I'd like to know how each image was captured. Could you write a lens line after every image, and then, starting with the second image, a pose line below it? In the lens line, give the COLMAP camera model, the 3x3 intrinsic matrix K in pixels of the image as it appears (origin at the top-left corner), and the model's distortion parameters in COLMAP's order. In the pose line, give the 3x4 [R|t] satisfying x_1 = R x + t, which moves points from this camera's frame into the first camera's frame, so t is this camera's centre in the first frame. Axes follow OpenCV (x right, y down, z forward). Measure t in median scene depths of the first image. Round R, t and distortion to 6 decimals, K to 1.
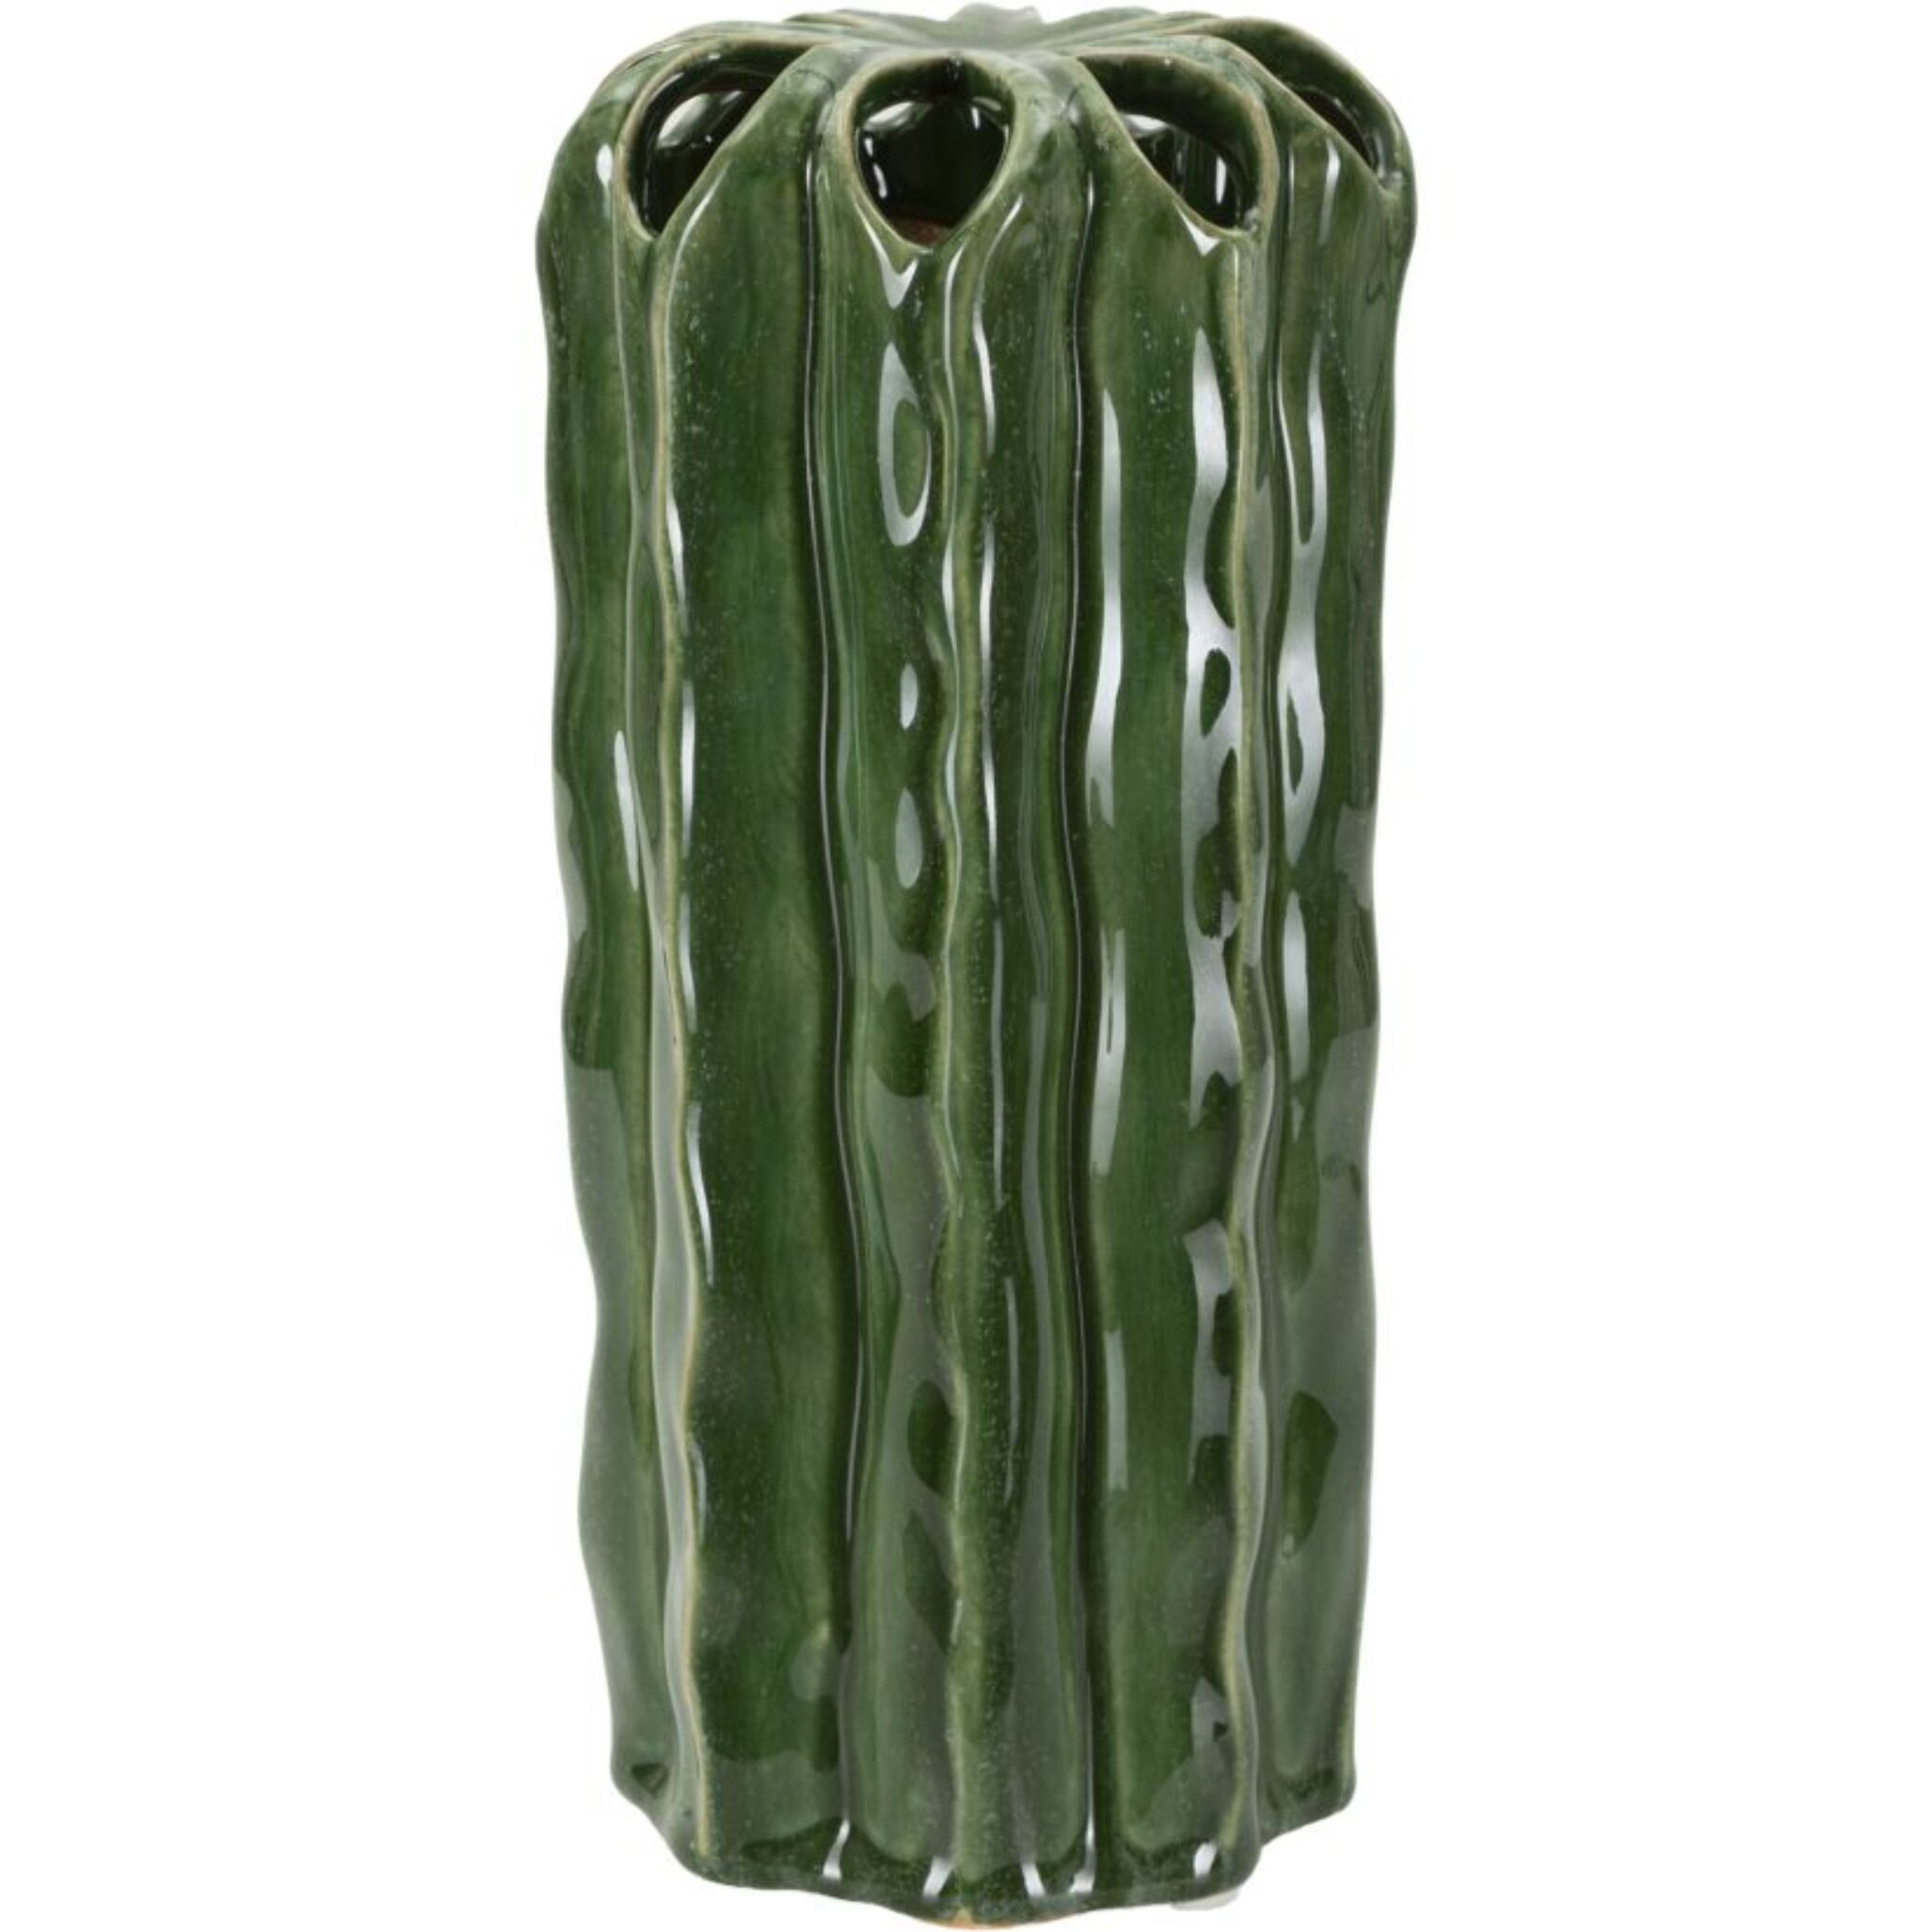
lens RADIAL K [[6181.0, 0, 964.2], [0, 6181.0, 879.0], [0, 0, 1]] dist [0.226523, 0.009173]
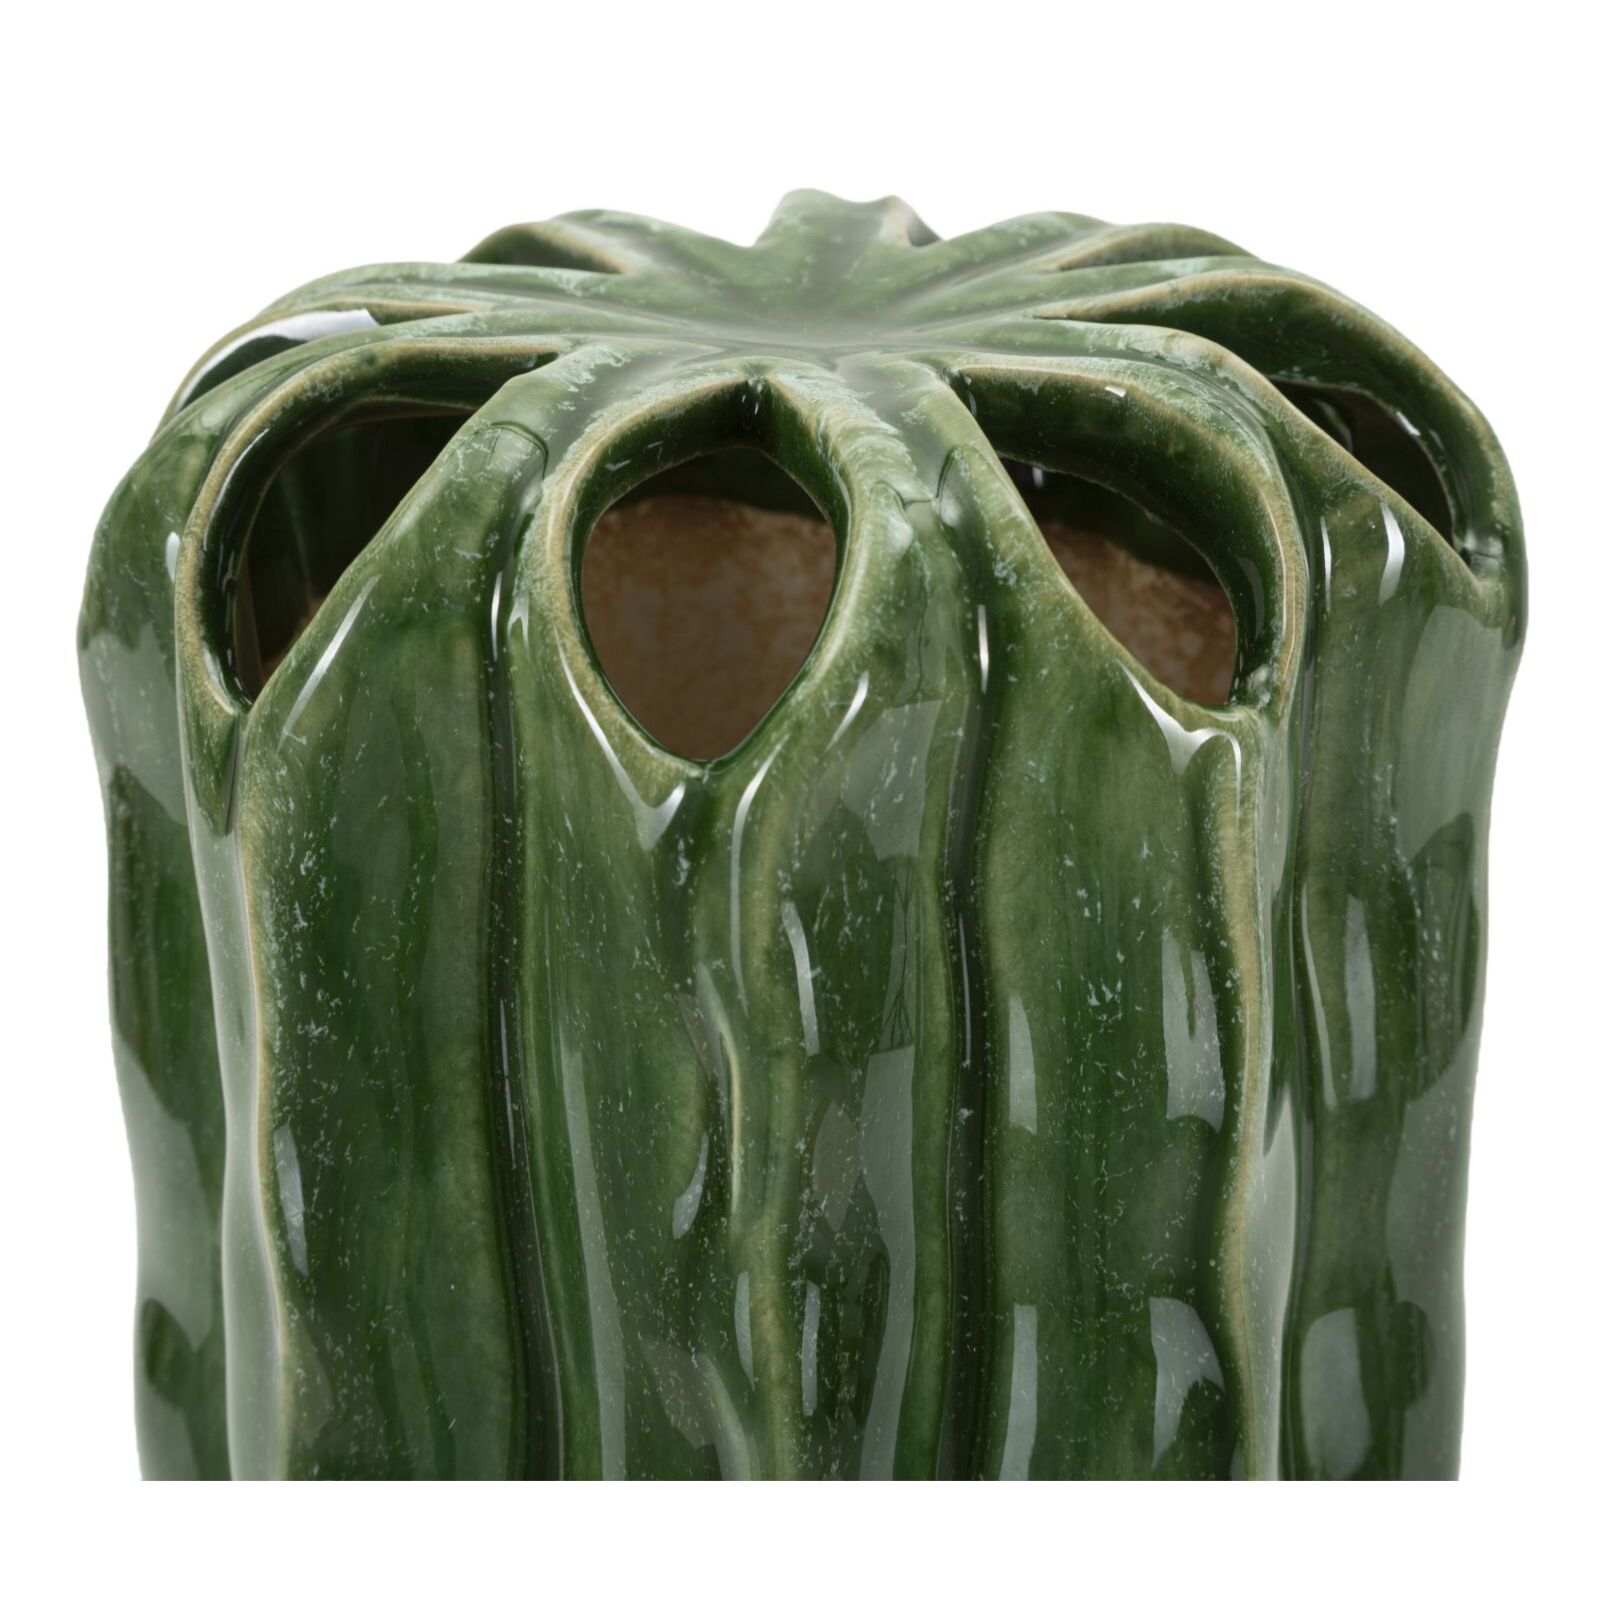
lens RADIAL K [[5118.8, 0, 798.5], [0, 5118.8, 727.9], [0, 0, 1]] dist [0.226523, 0.009173]
pose [[0.999798, -0.006916, -0.018873, 0.011740], [0.008351, 0.996994, 0.077022, -0.136758], [0.018284, -0.077164, 0.996851, 0.510519]]
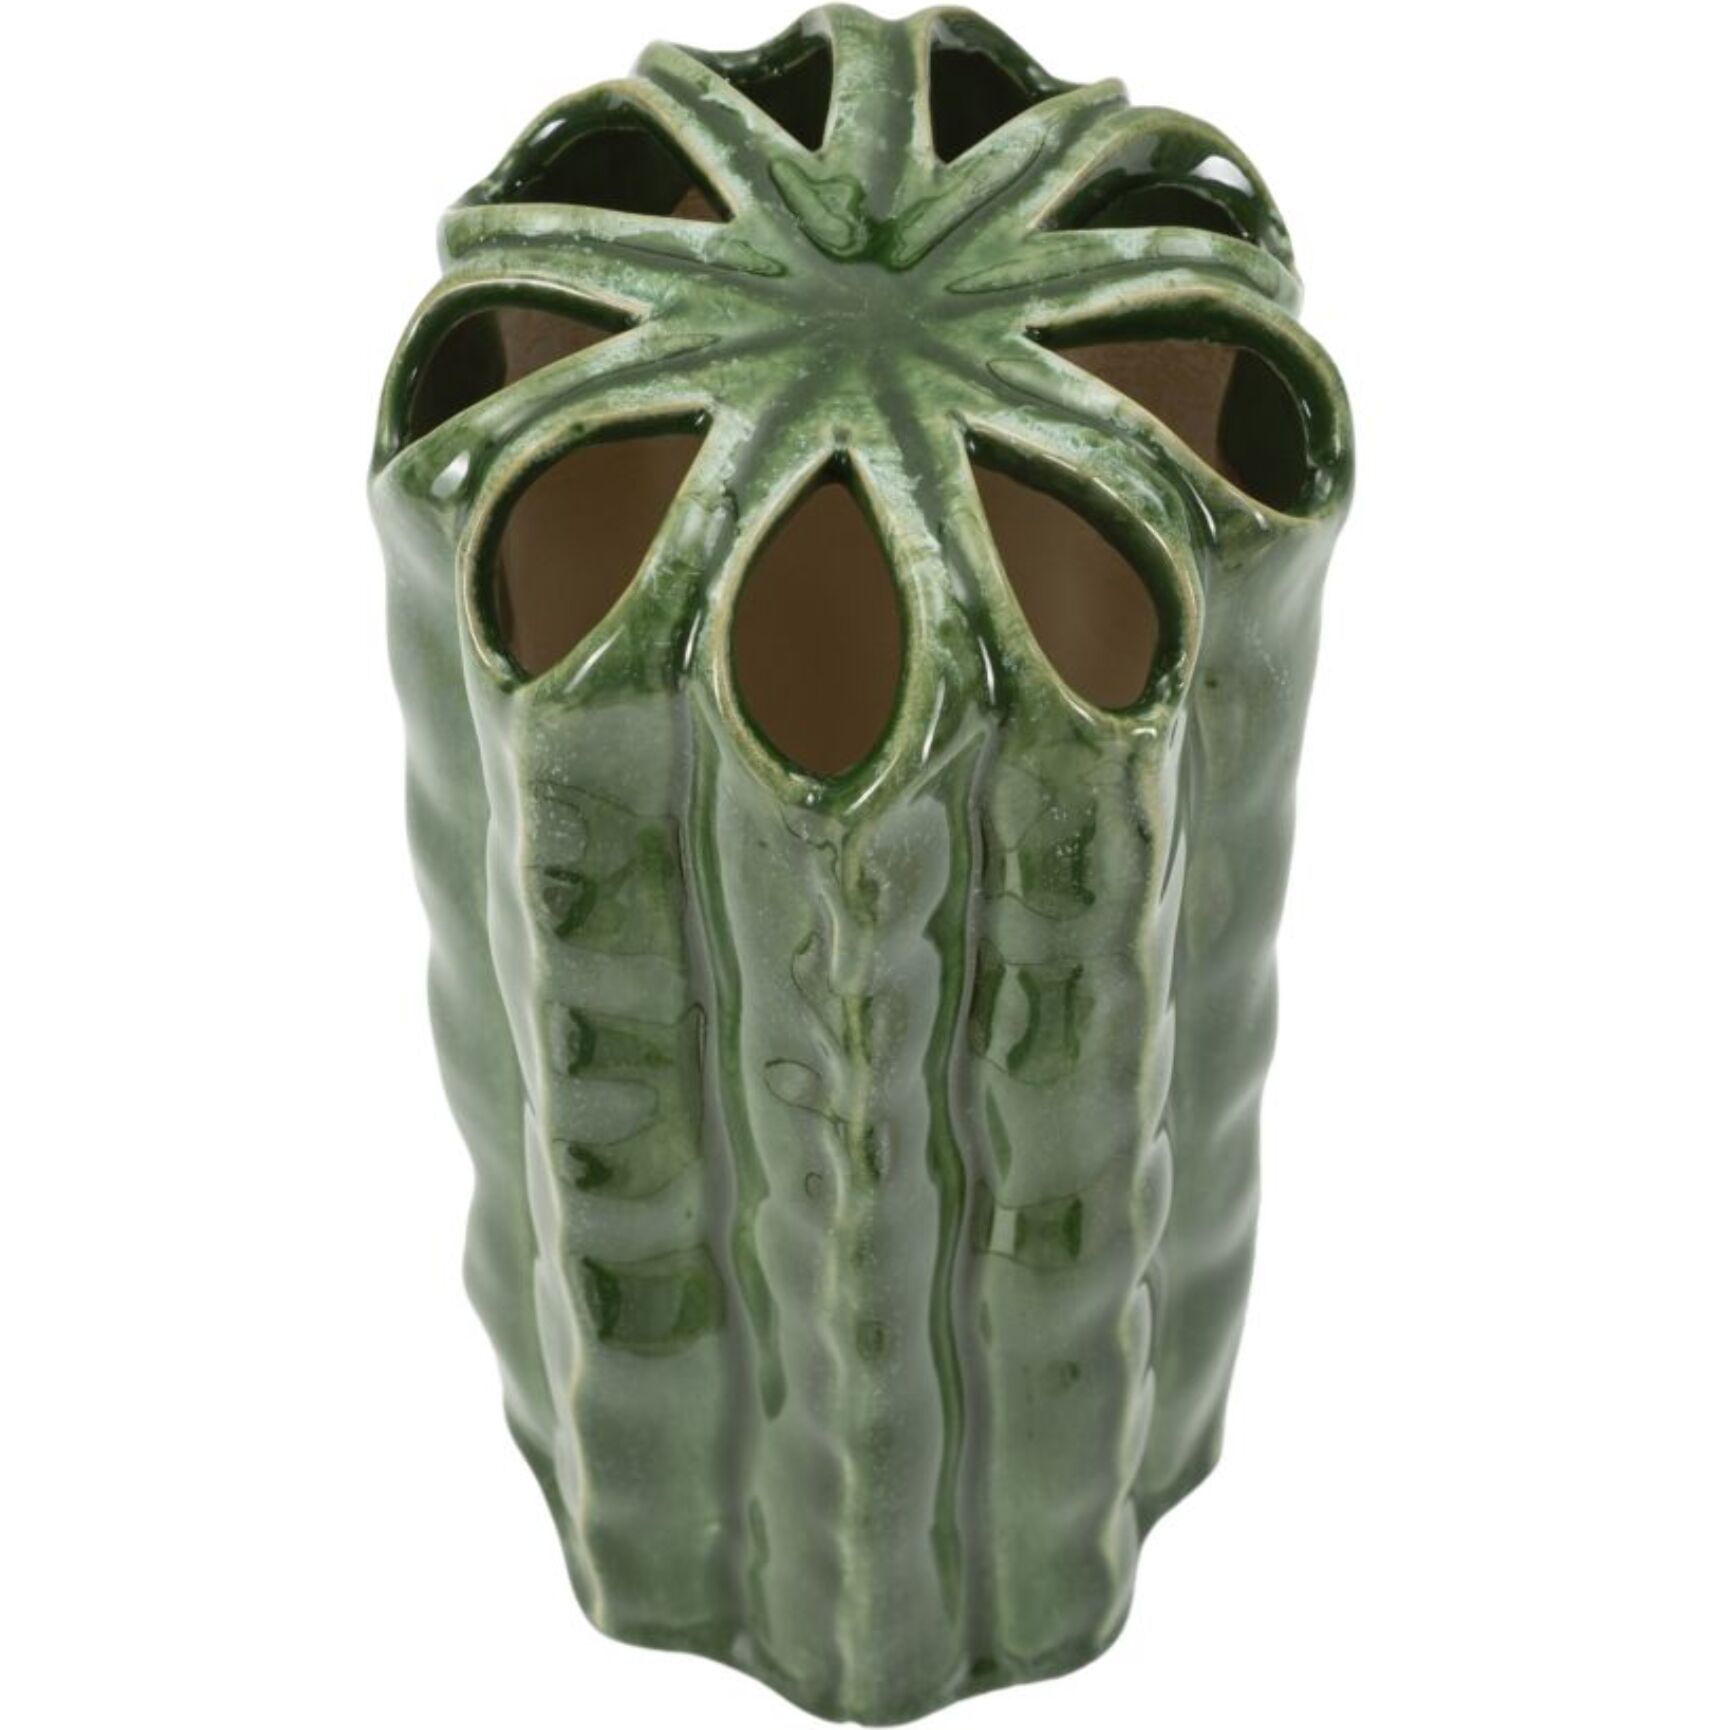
lens RADIAL K [[6303.0, 0, 865.0], [0, 6303.0, 865.0], [0, 0, 1]] dist [-0.024072, -0.619383]
pose [[0.999756, -0.015585, 0.015629, -0.012732], [0.002236, 0.775980, 0.630753, -0.649275], [-0.021958, -0.630565, 0.775826, 0.269111]]
